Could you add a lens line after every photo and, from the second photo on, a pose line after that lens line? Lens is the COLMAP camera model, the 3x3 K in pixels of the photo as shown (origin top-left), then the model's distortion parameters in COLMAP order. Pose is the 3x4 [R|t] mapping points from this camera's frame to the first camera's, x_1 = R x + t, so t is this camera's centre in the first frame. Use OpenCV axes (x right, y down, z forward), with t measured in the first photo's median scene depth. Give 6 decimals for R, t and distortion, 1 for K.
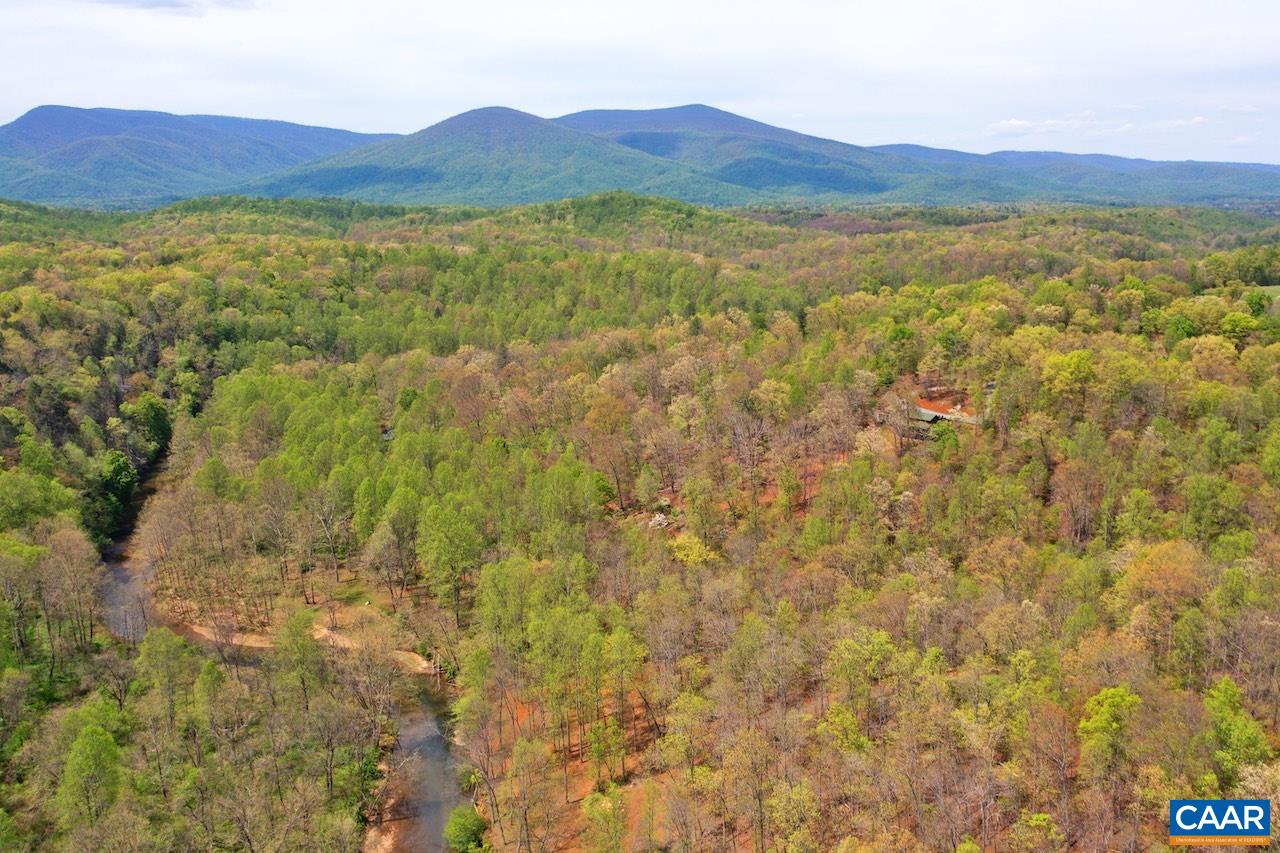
lens RADIAL K [[1009.9, 0, 640.0], [0, 1009.9, 426.5], [0, 0, 1]] dist [-0.002306, -0.007075]
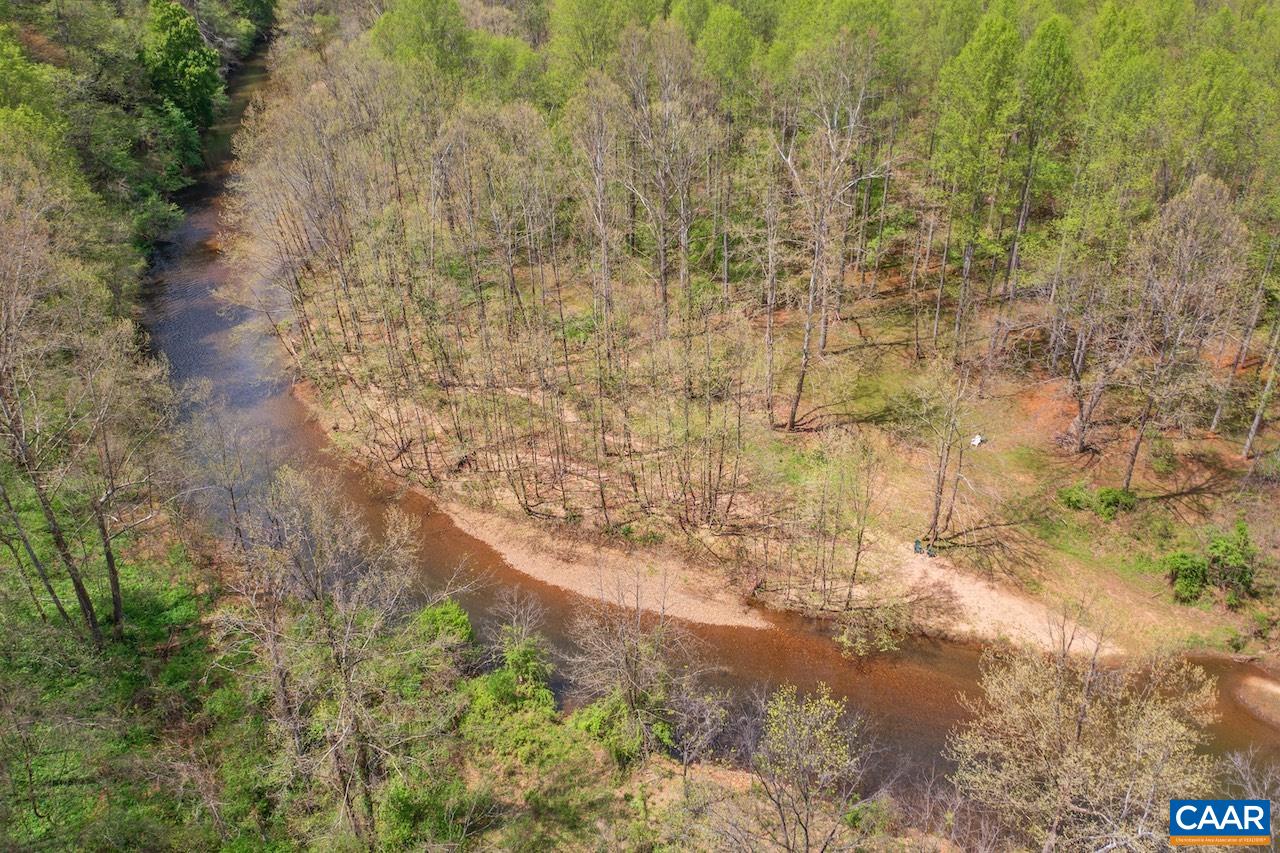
lens RADIAL K [[1009.9, 0, 640.0], [0, 1009.9, 426.5], [0, 0, 1]] dist [-0.002306, -0.007075]
pose [[0.996076, 0.044728, -0.076371, -0.276605], [-0.018207, 0.947999, 0.317751, 0.058005], [0.086612, -0.315113, 0.945094, 0.552088]]
